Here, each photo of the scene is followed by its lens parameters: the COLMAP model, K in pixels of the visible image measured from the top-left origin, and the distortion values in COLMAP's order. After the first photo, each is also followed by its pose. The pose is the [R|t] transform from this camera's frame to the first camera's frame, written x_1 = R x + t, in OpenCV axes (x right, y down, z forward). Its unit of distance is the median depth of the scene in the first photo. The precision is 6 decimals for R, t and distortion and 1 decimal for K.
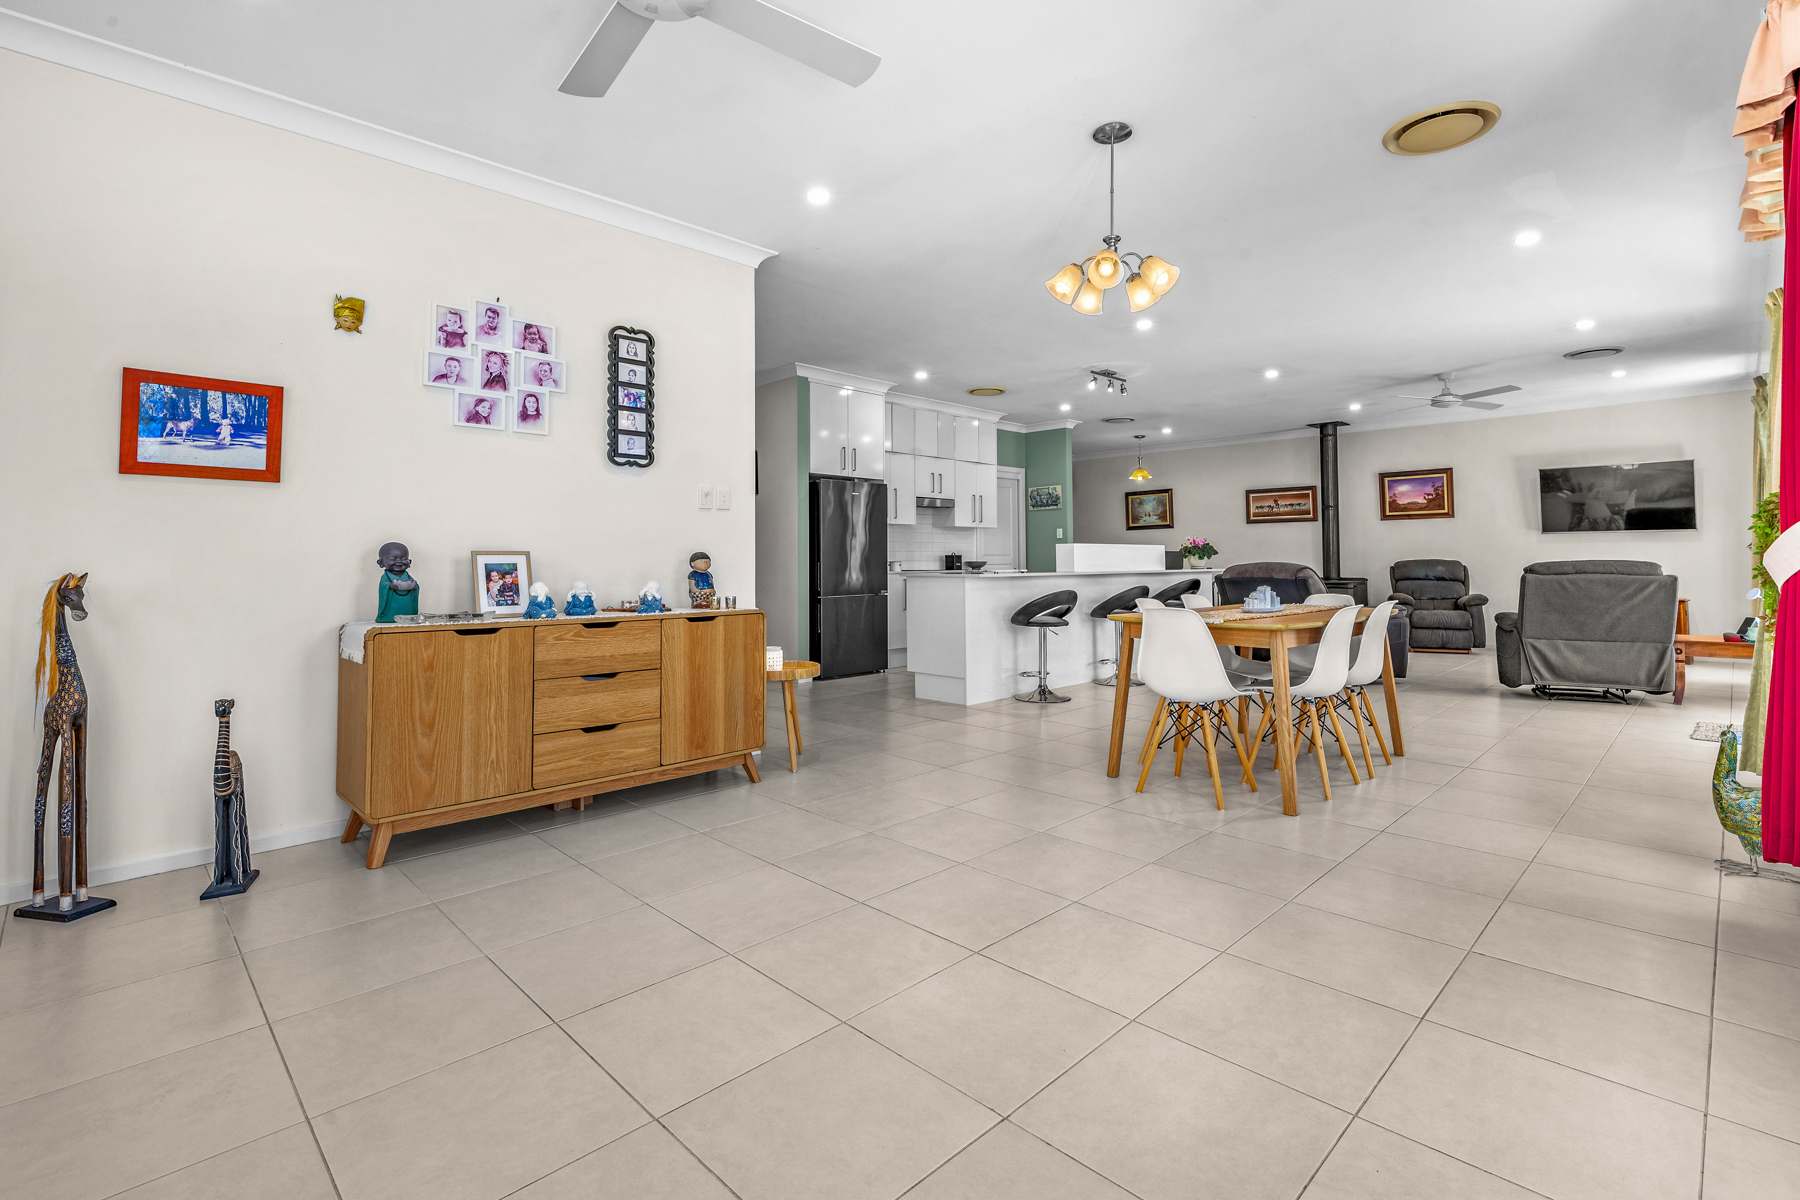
lens RADIAL K [[818.8, 0, 899.1], [0, 818.8, 546.4], [0, 0, 1]] dist [0.001583, 0.000079]
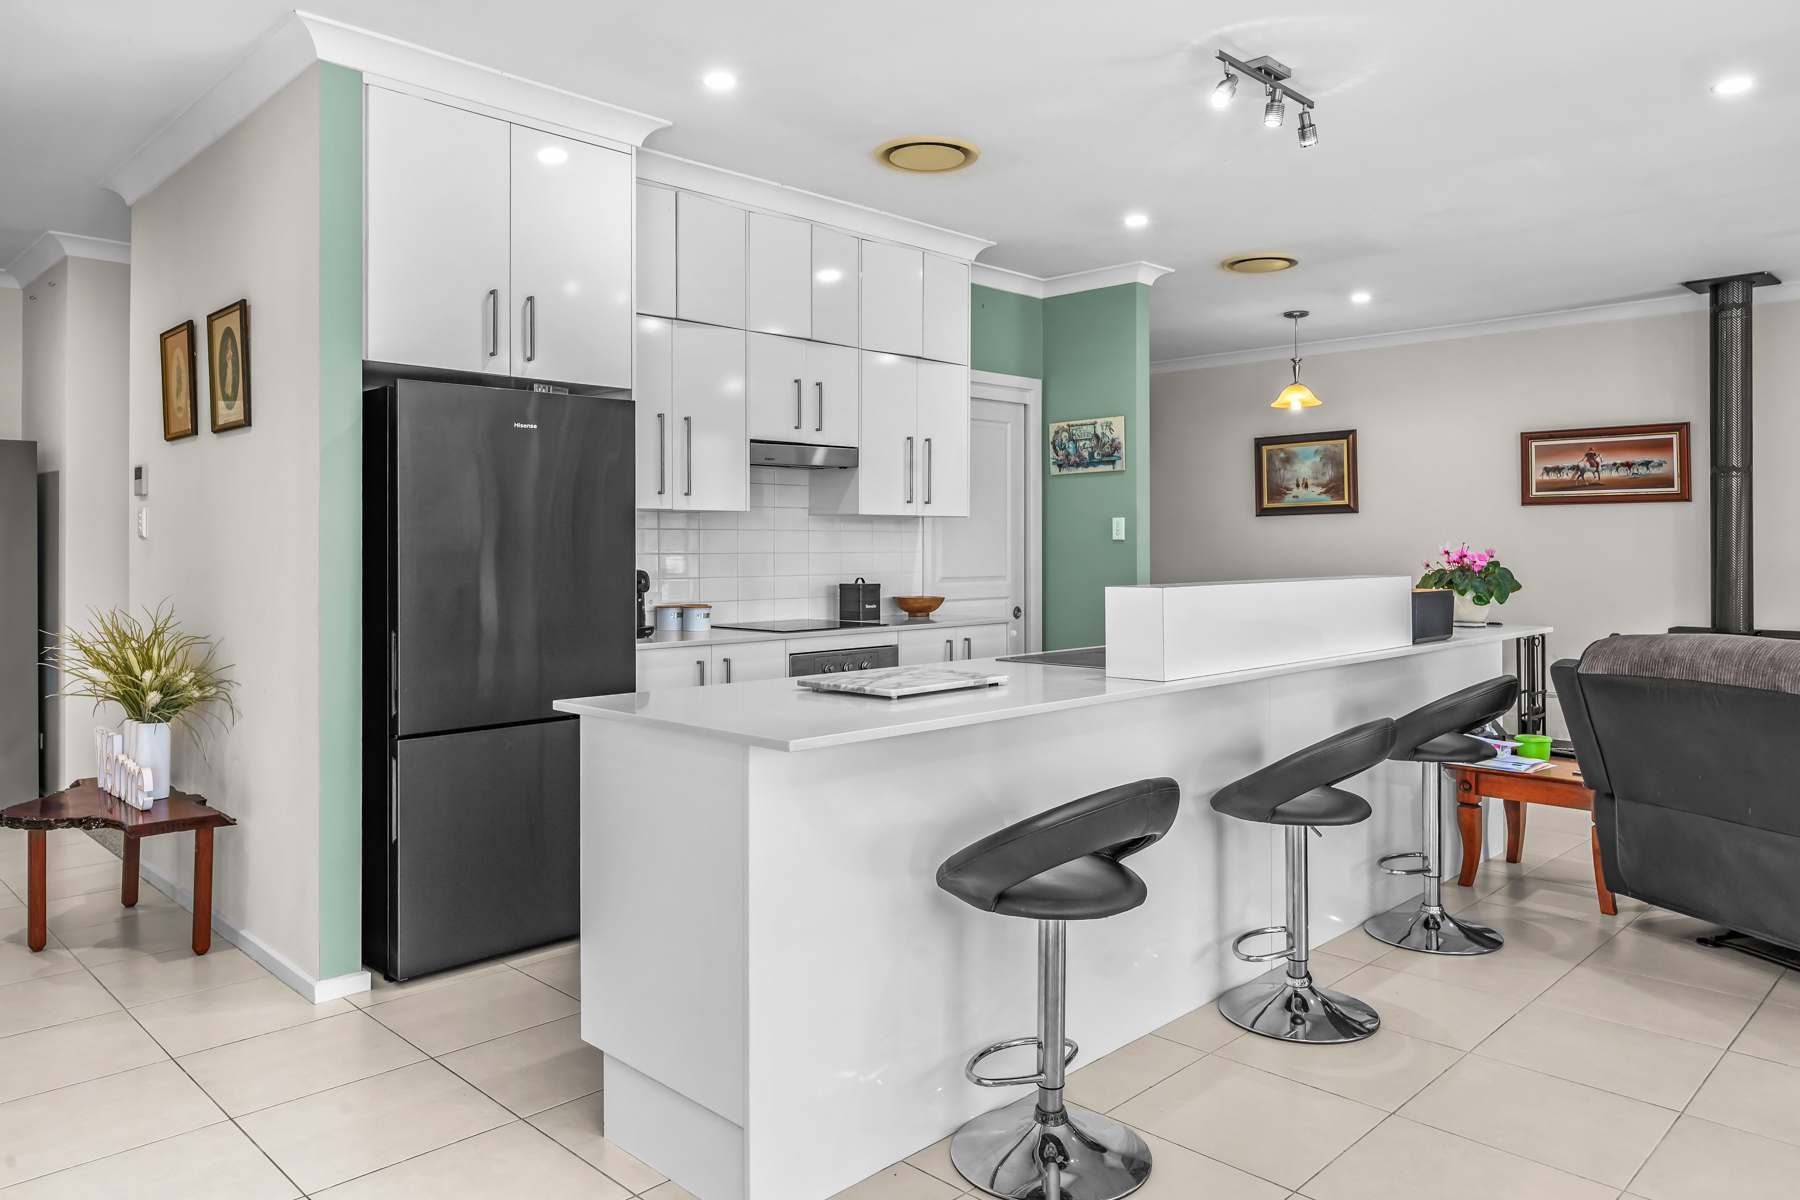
lens RADIAL K [[1242.1, 0, 880.2], [0, 1242.1, 548.9], [0, 0, 1]] dist [0.025370, -0.001898]
pose [[0.999982, 0.005272, 0.003012, 0.071650], [-0.005328, 0.999808, 0.018838, -0.017752], [-0.002912, -0.018854, 0.999818, 0.361710]]
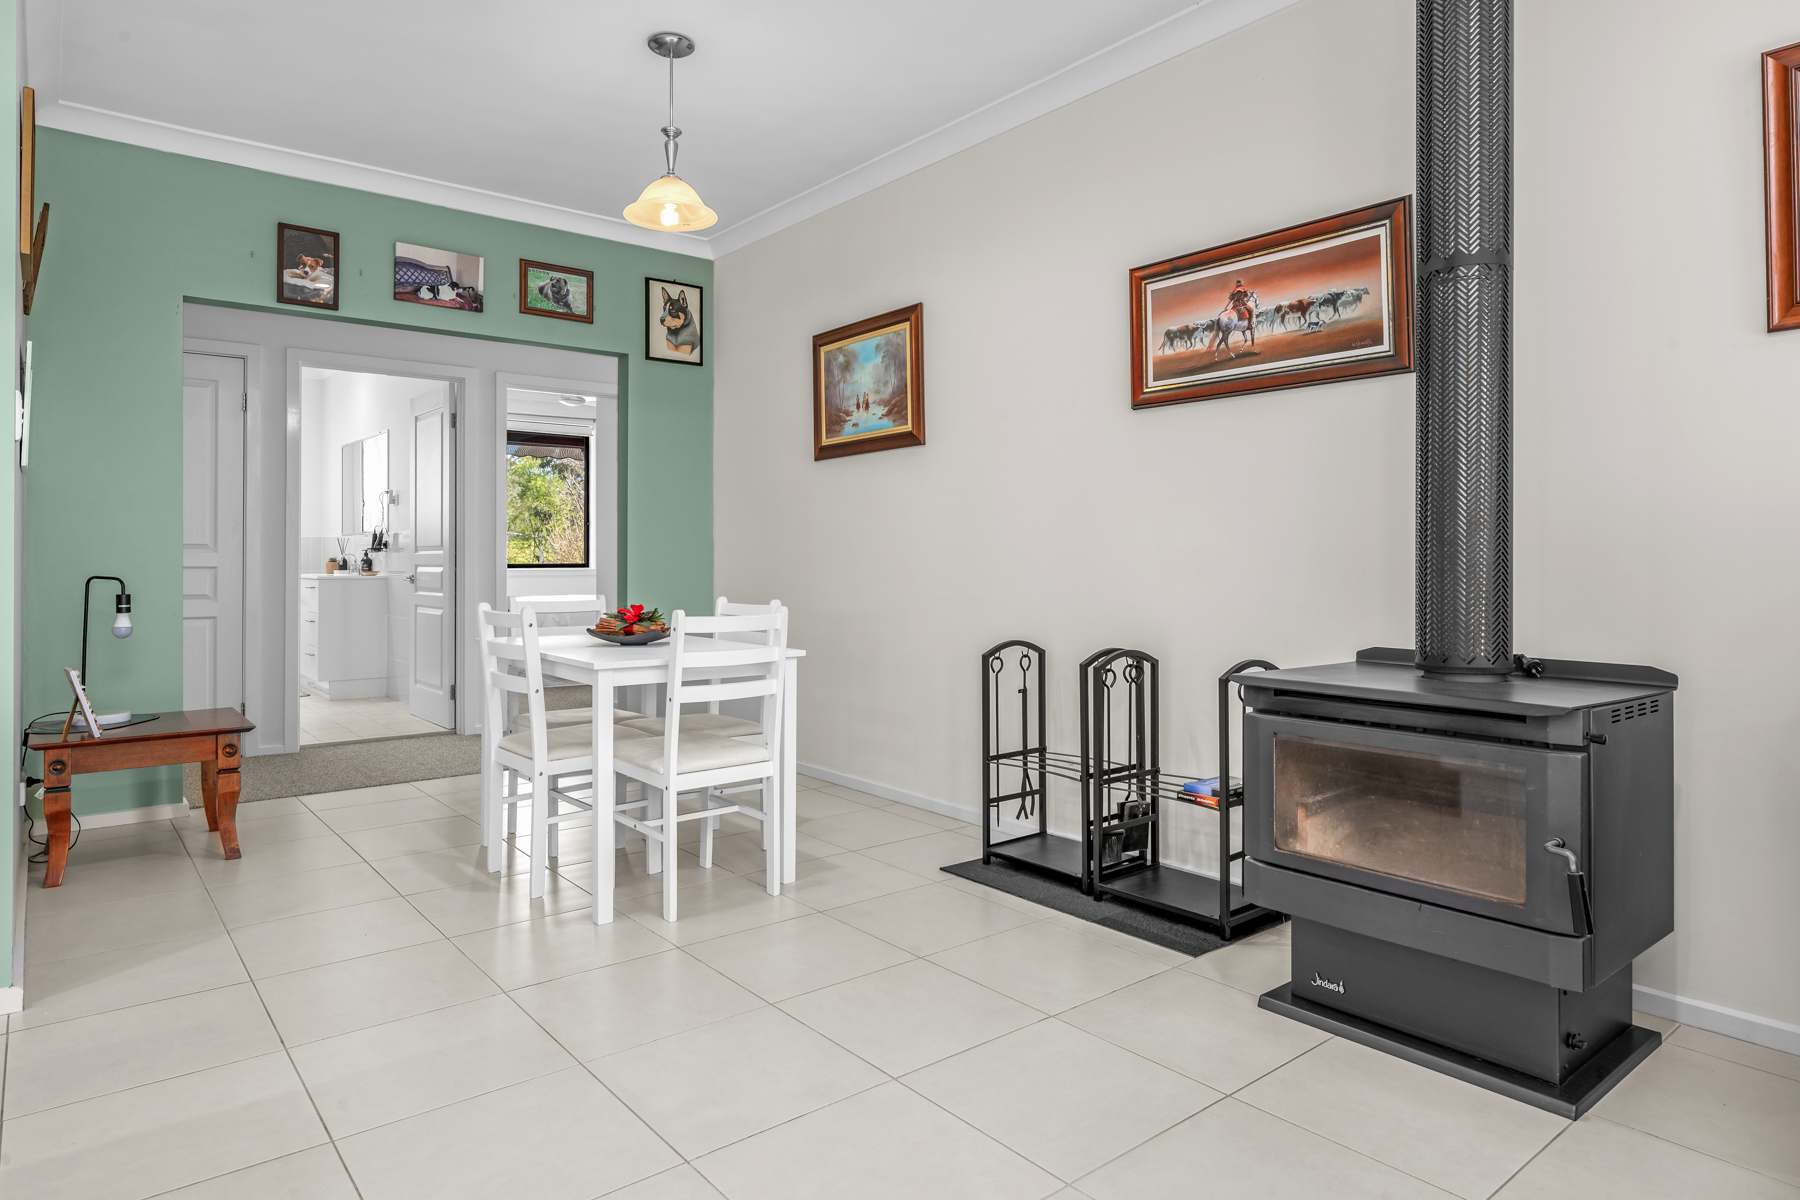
lens RADIAL K [[1040.2, 0, 882.6], [0, 1040.2, 572.2], [0, 0, 1]] dist [-0.002331, -0.000334]
pose [[0.995380, 0.004477, -0.095912, 0.474887], [-0.001070, 0.999368, 0.035541, 0.012047], [0.096010, -0.035274, 0.994755, 0.855944]]
